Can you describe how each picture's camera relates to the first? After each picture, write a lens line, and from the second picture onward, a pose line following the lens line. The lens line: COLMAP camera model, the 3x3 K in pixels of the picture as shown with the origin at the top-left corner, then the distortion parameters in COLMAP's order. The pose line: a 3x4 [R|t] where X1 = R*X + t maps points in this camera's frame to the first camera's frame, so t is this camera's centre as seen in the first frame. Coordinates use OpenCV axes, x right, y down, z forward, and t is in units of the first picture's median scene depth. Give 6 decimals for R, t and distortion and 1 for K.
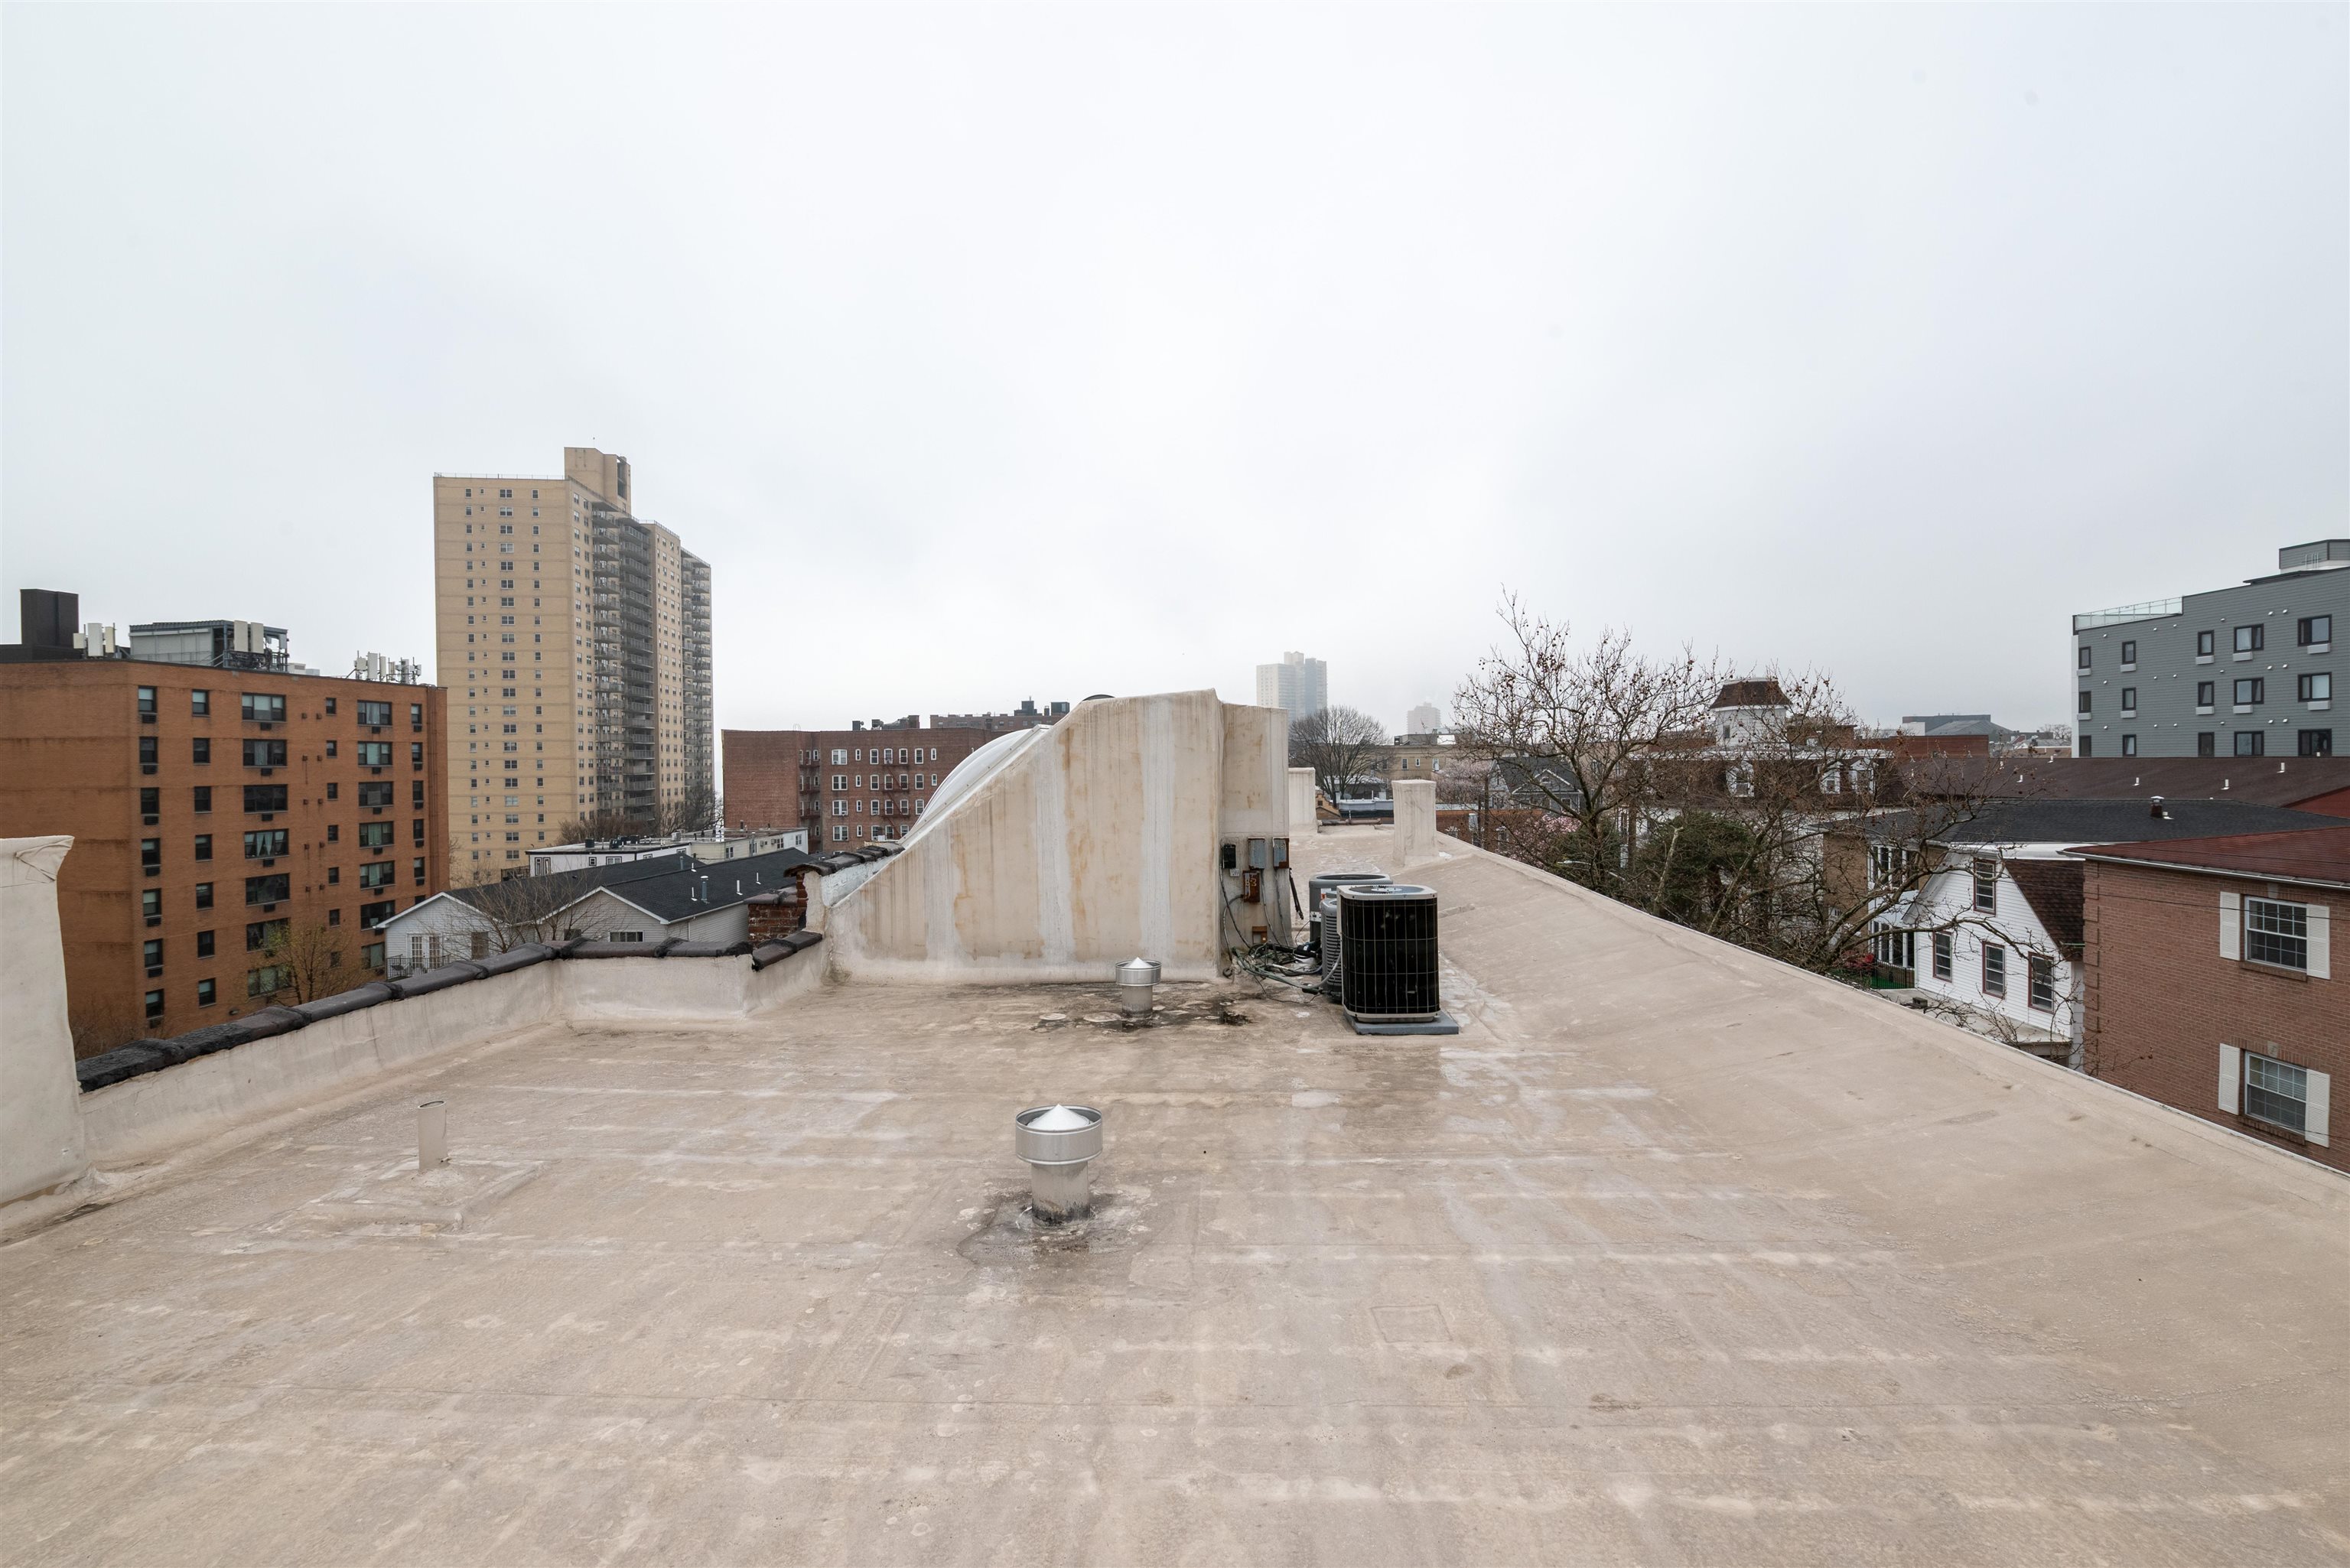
lens RADIAL K [[1055.8, 0, 1175.0], [0, 1055.8, 784.0], [0, 0, 1]] dist [-0.002526, -0.000169]
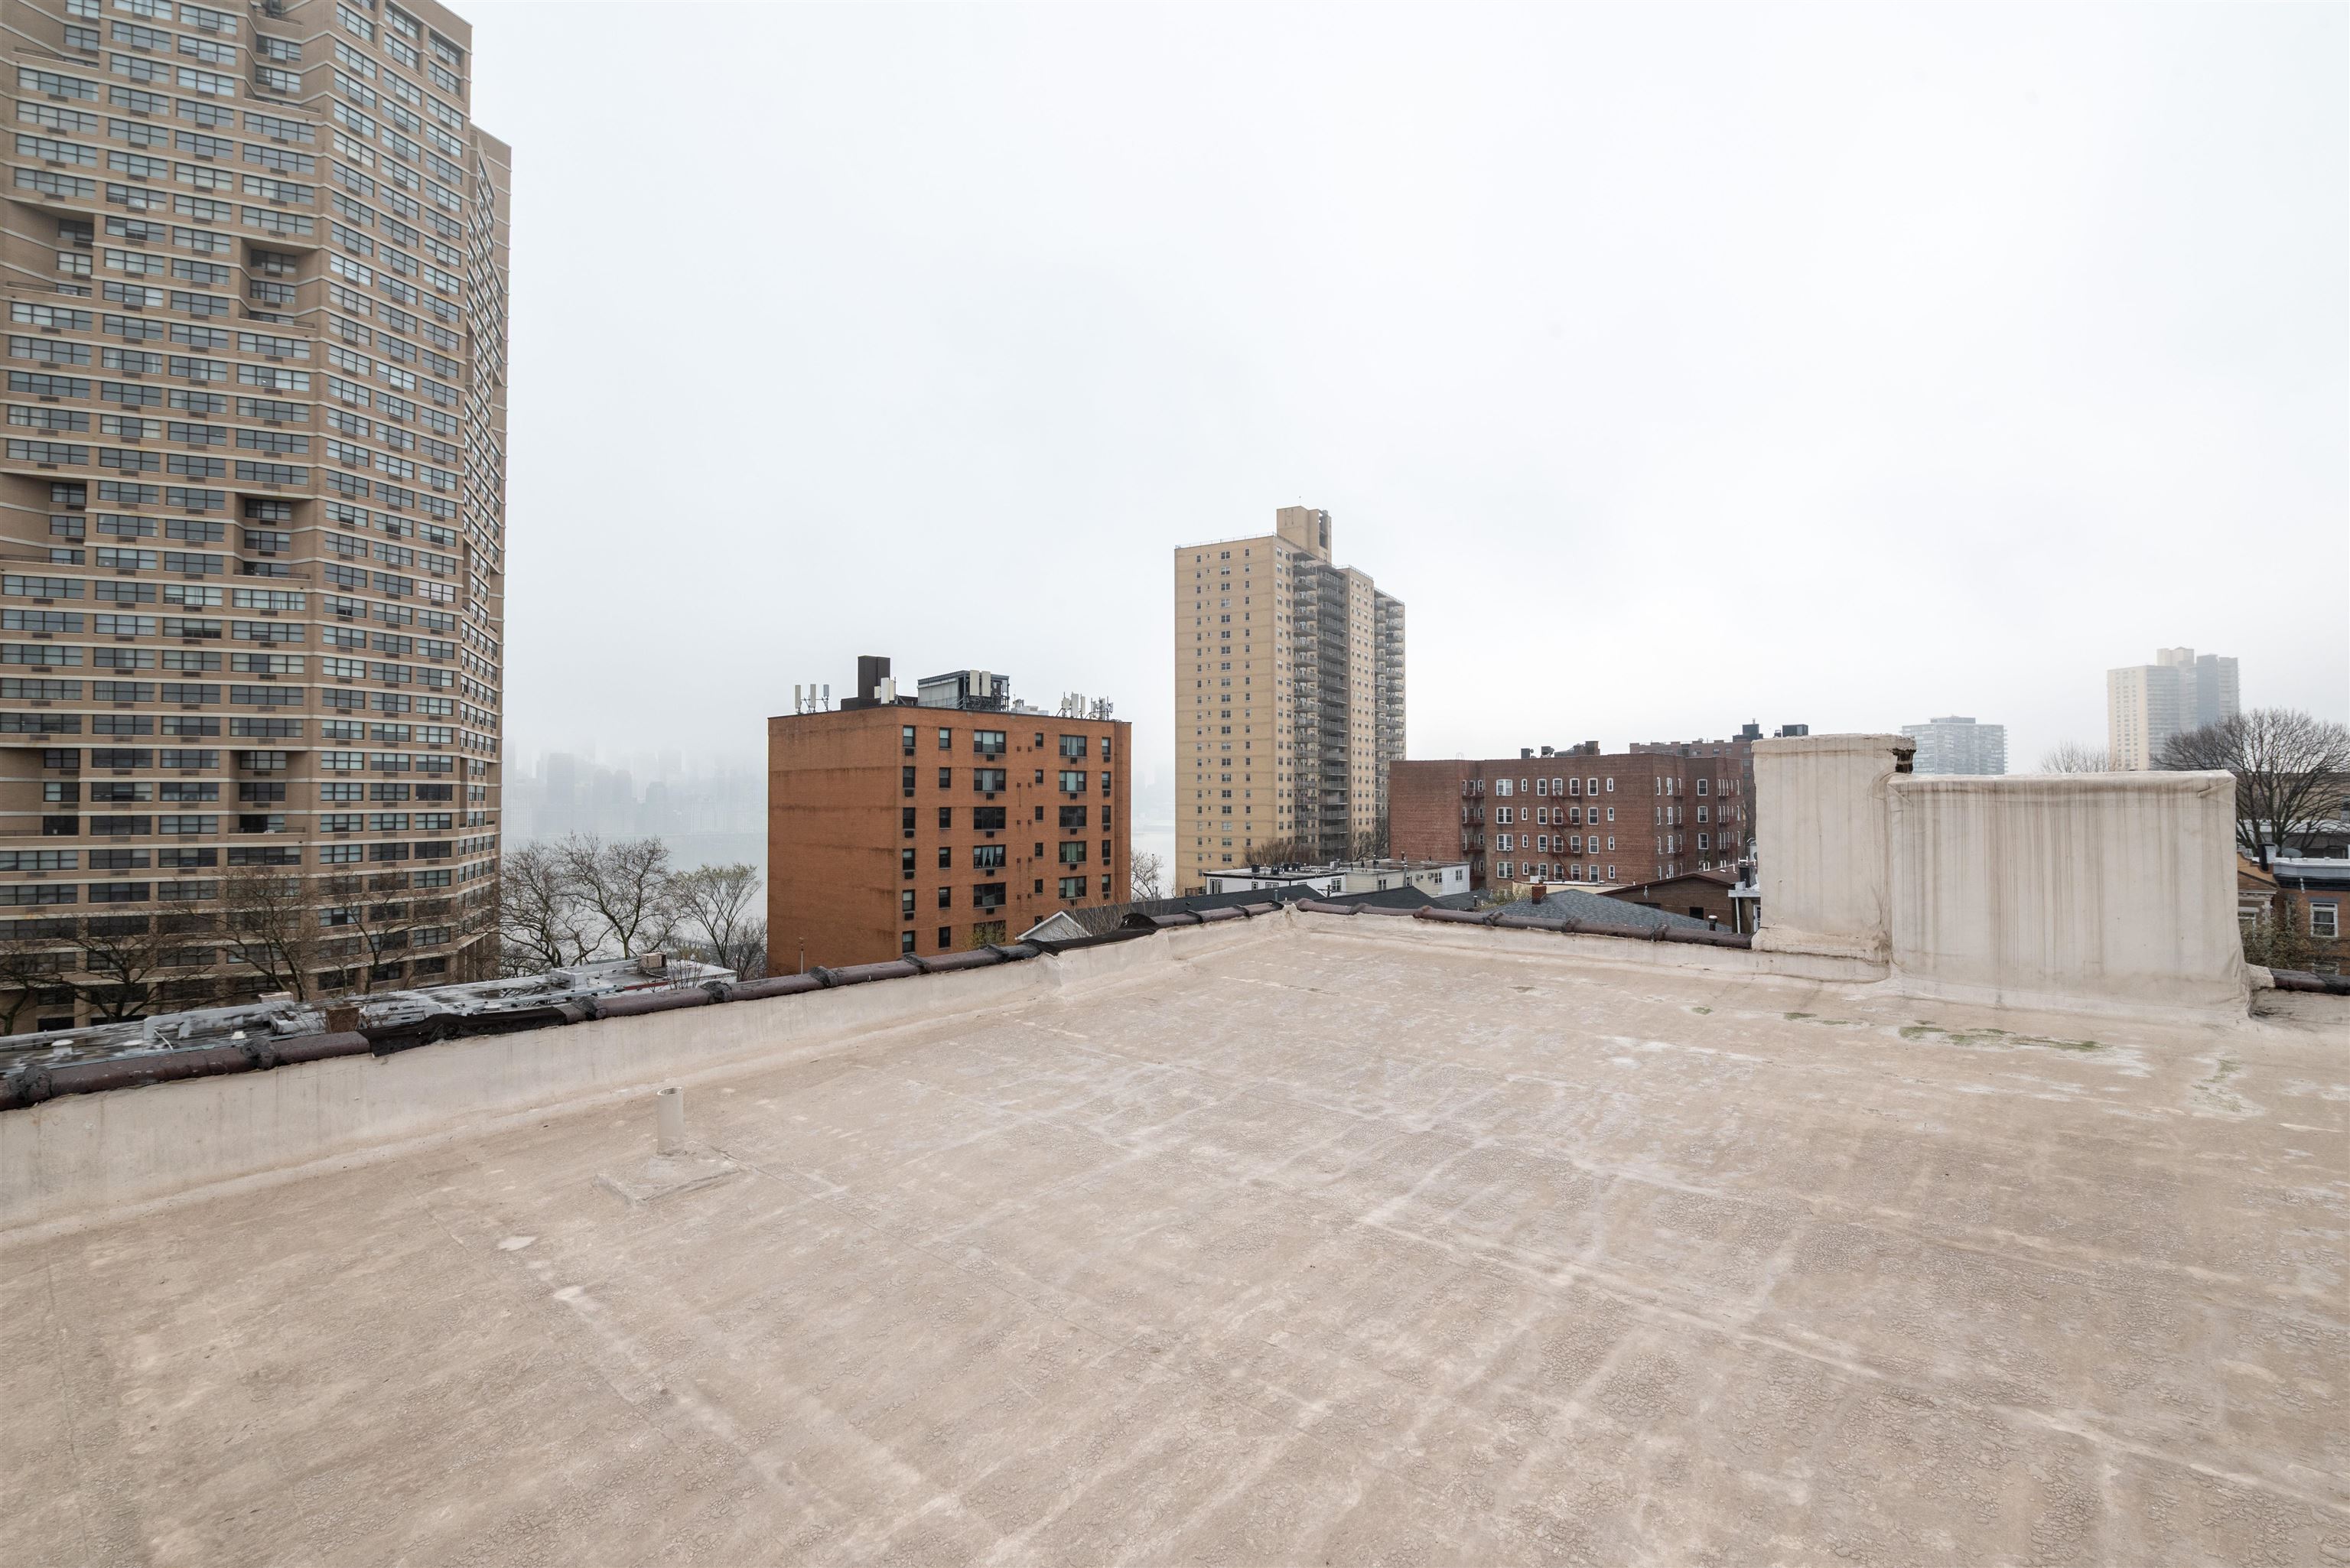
lens RADIAL K [[1055.8, 0, 1175.0], [0, 1055.8, 784.0], [0, 0, 1]] dist [-0.002526, -0.000169]
pose [[0.797233, 0.001296, -0.603671, 0.011227], [-0.020321, 0.999489, -0.024691, 0.000063], [0.603330, 0.031952, 0.796851, 0.088272]]
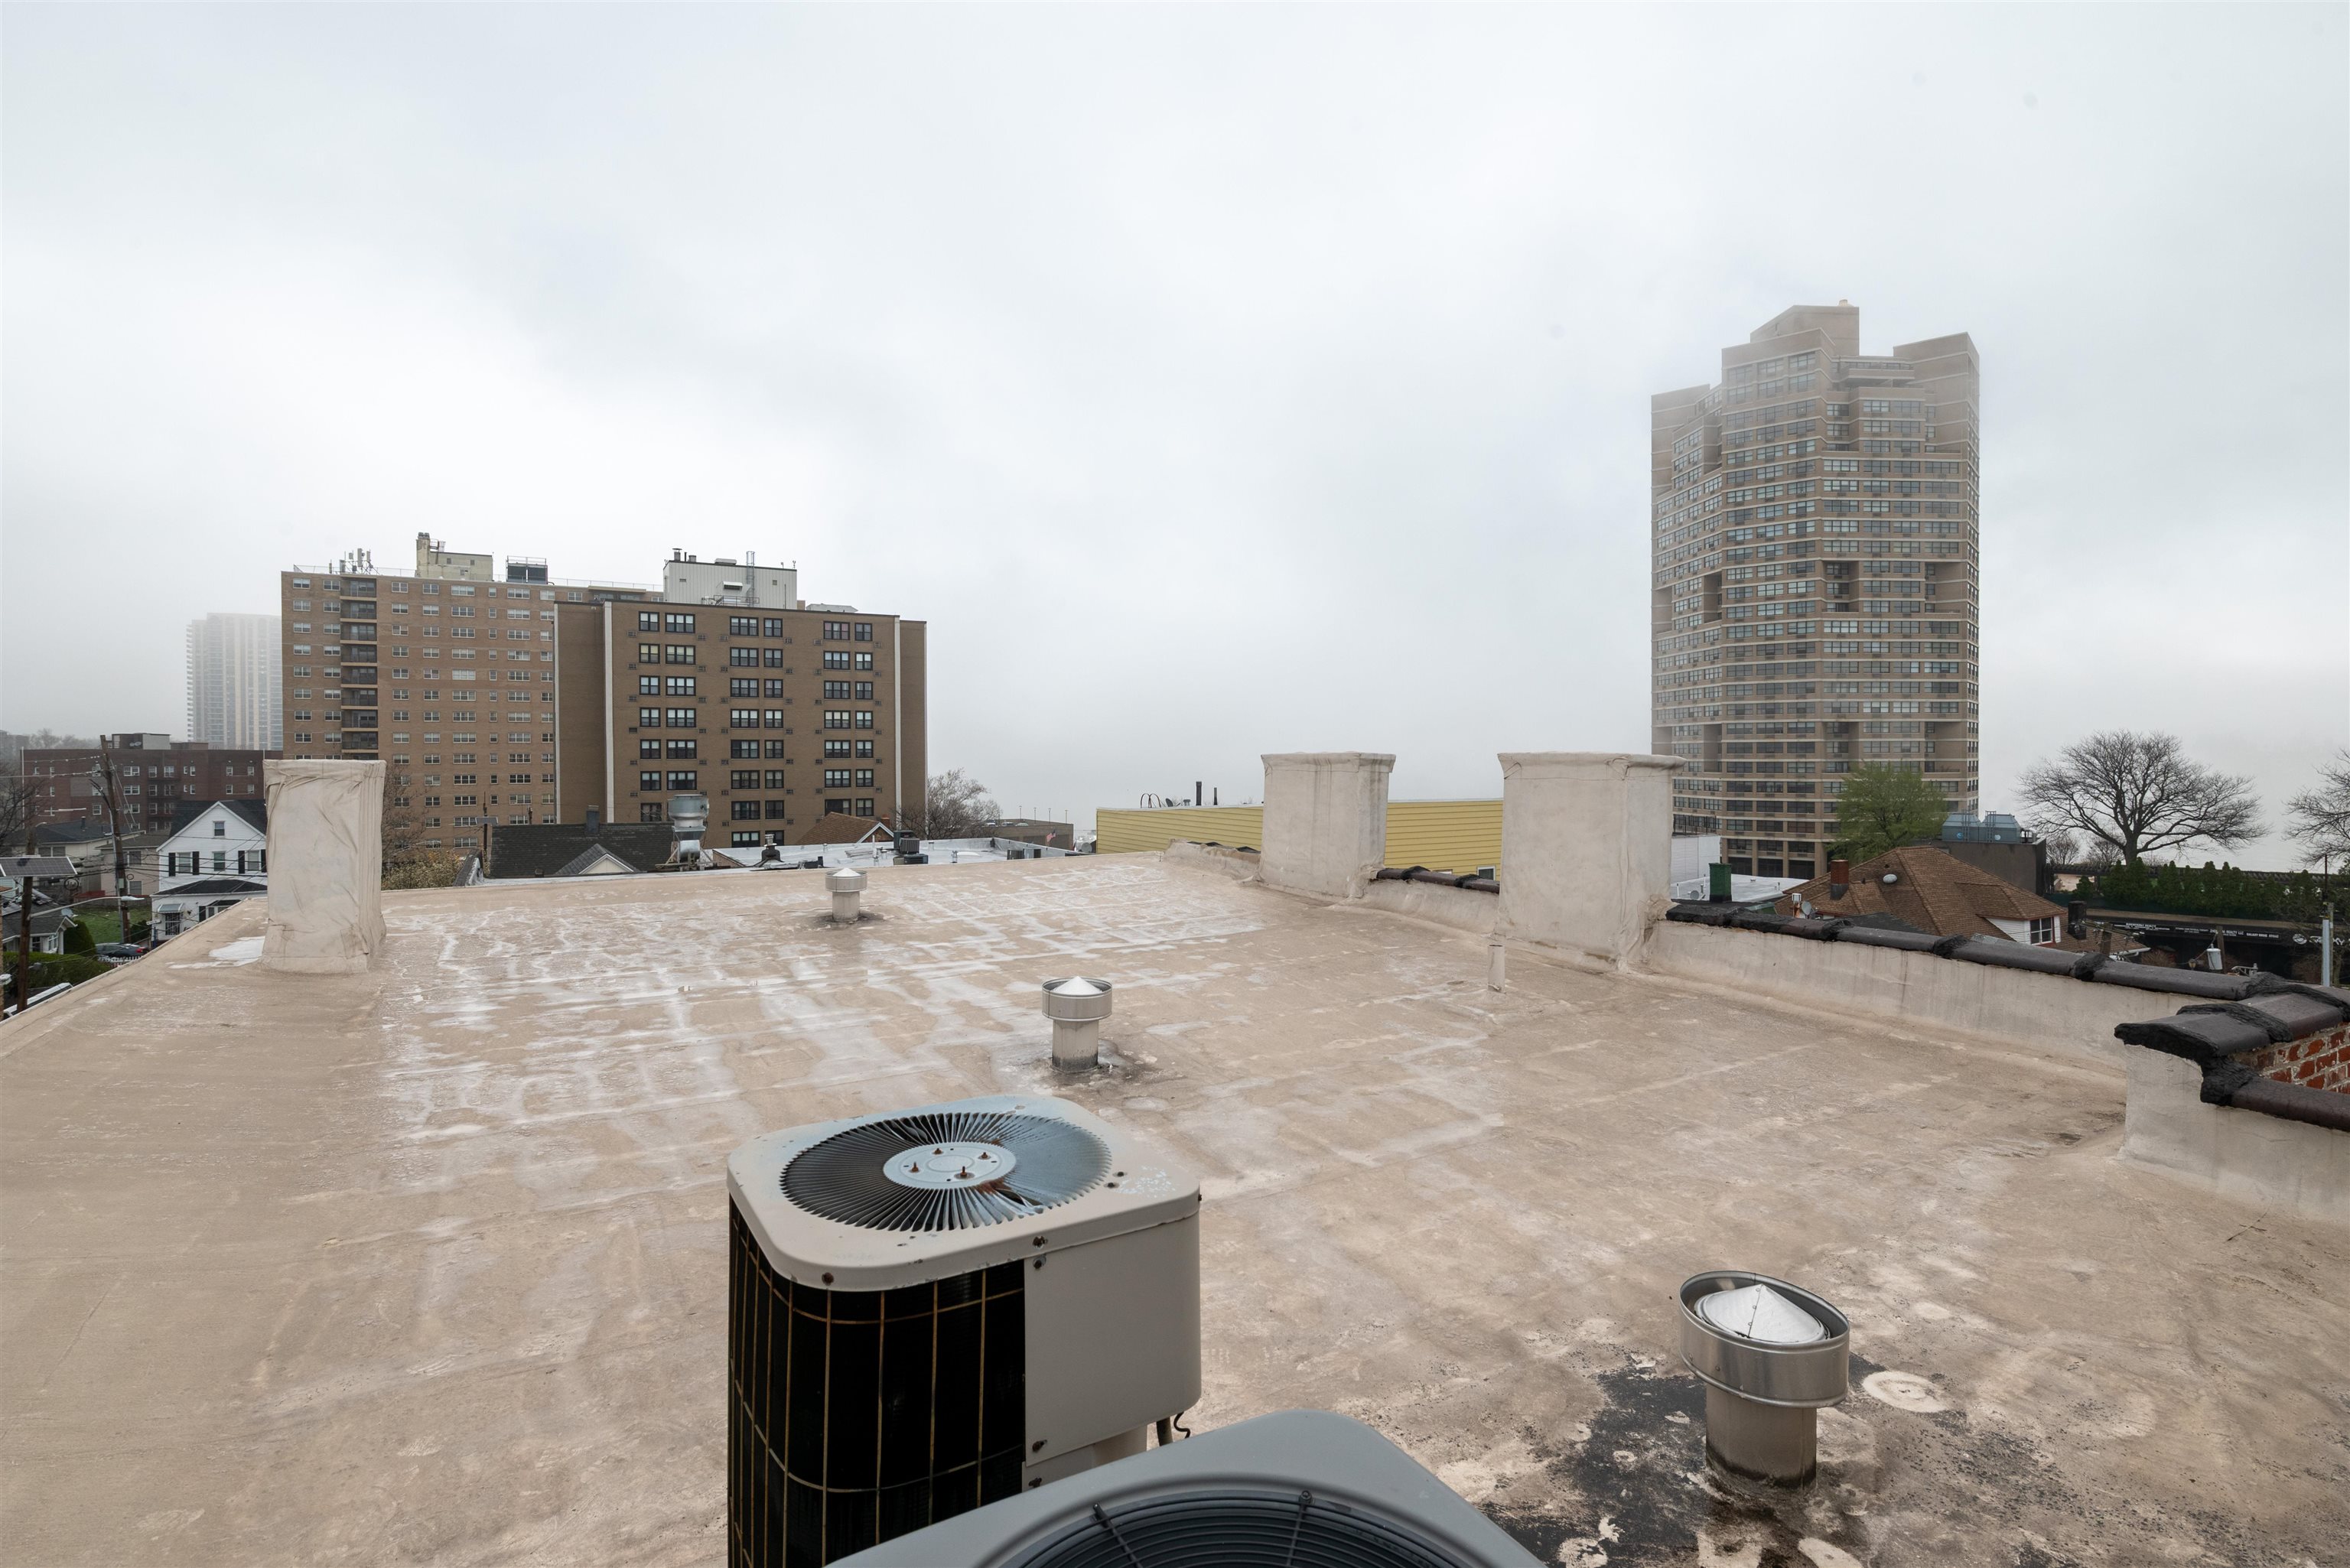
lens RADIAL K [[1181.0, 0, 1175.0], [0, 1181.0, 784.0], [0, 0, 1]] dist [0.000433, 0.000053]
pose [[-0.845191, 0.028050, -0.533728, 0.188794], [0.000958, 0.998700, 0.050970, 0.002265], [0.534463, 0.042568, -0.844119, 0.793305]]
